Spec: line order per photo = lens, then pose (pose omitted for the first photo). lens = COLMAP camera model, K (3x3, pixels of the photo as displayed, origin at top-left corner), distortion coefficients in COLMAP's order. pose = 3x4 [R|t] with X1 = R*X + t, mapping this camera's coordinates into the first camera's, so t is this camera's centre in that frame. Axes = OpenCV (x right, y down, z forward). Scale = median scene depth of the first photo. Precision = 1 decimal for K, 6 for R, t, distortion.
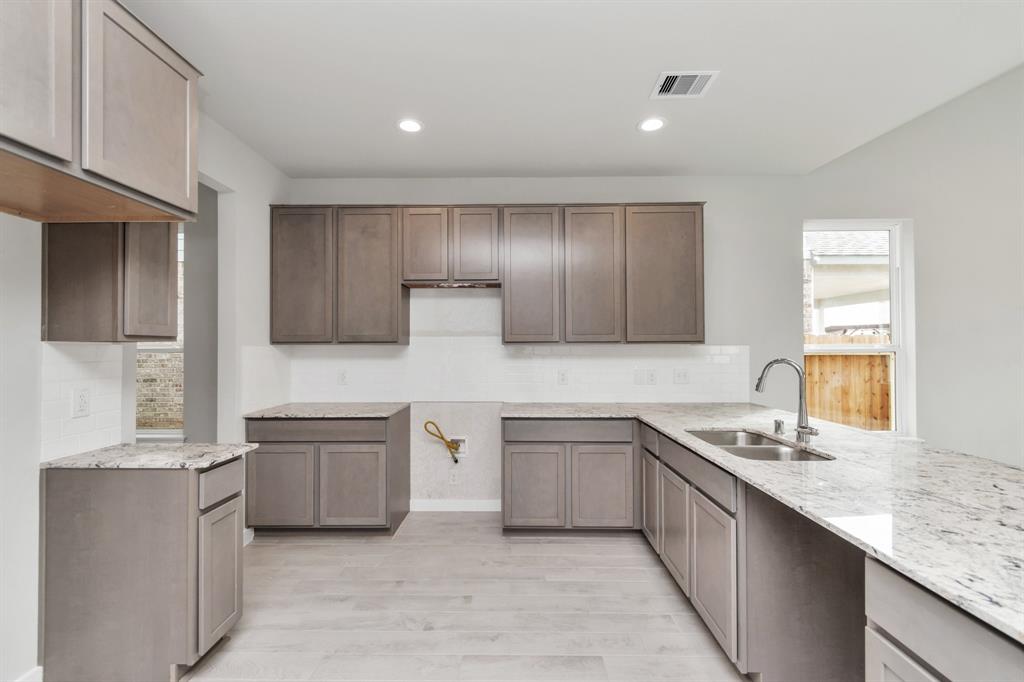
lens RADIAL K [[449.9, 0, 512.5], [0, 449.9, 342.5], [0, 0, 1]] dist [0.003285, -0.000063]
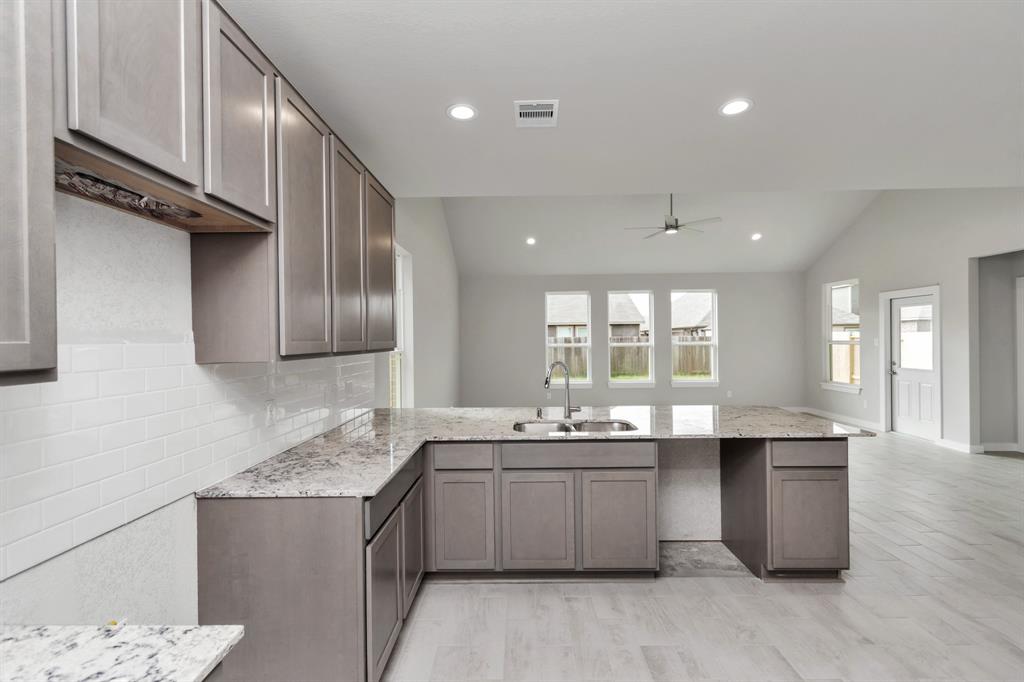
lens RADIAL K [[451.7, 0, 517.8], [0, 451.7, 341.5], [0, 0, 1]] dist [-0.000392, -0.000322]
pose [[-0.002825, -0.001128, 0.999995, -0.507512], [0.000527, 0.999999, 0.001129, -0.016723], [-0.999996, 0.000530, -0.002825, 0.745669]]
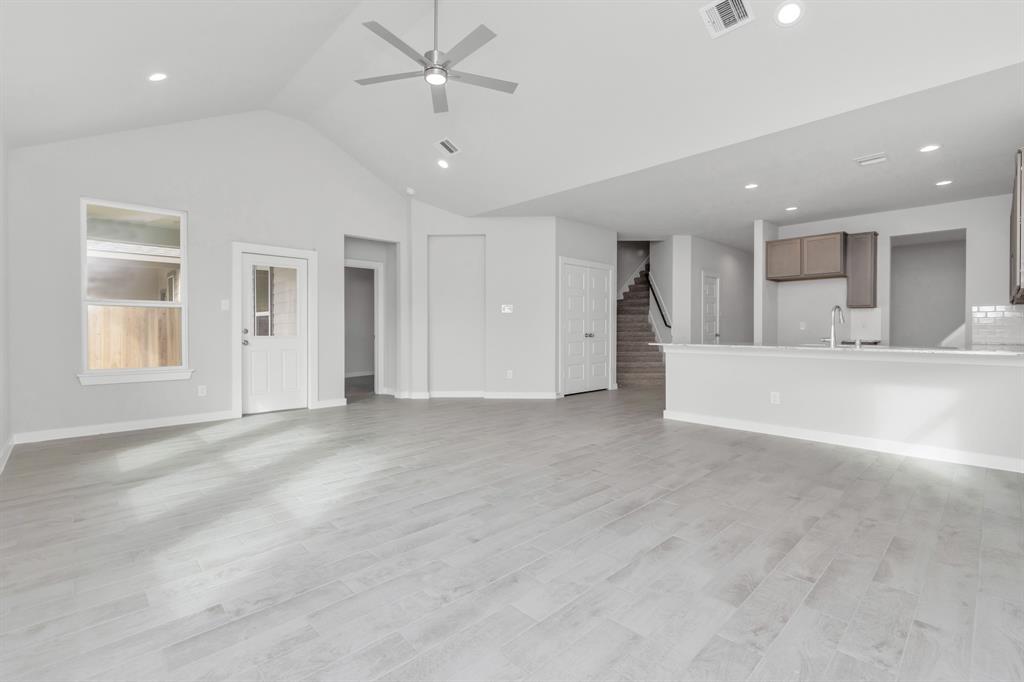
lens RADIAL K [[444.9, 0, 523.5], [0, 444.9, 334.6], [0, 0, 1]] dist [0.001327, 0.000474]
pose [[-0.723444, 0.010720, -0.690300, 1.944182], [0.006801, 0.999942, 0.008402, 0.091685], [0.690350, 0.001384, -0.723474, 0.948505]]
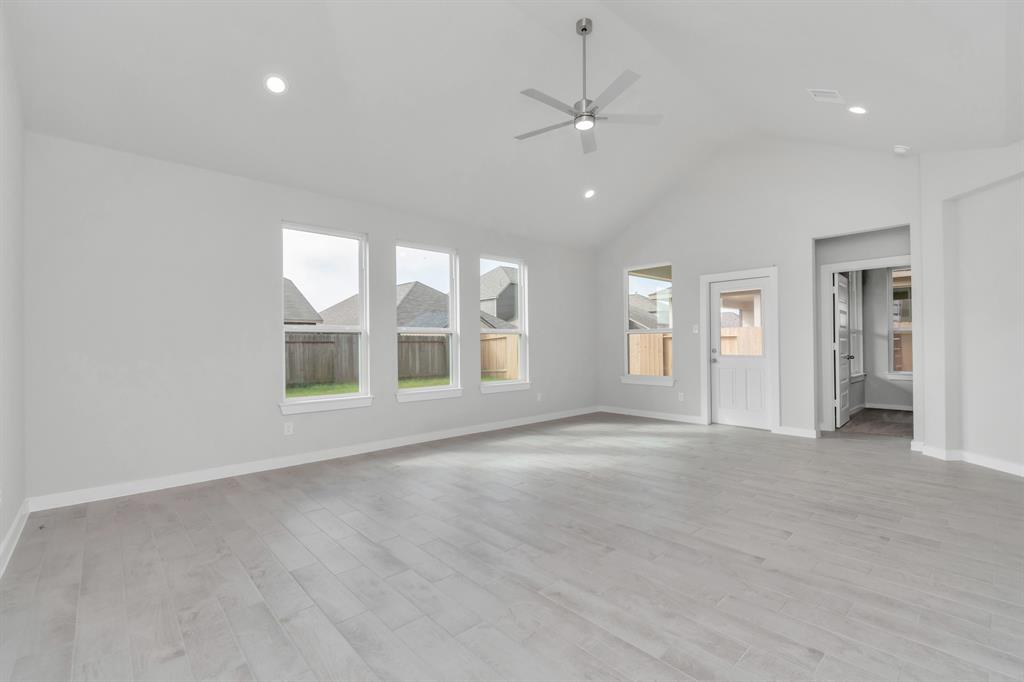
lens RADIAL K [[451.7, 0, 517.8], [0, 451.7, 341.5], [0, 0, 1]] dist [-0.000392, -0.000322]
pose [[-0.681728, 0.012934, 0.731491, 0.701055], [0.003609, 0.999891, -0.014316, 0.071273], [-0.731597, -0.007120, -0.681700, 0.965240]]
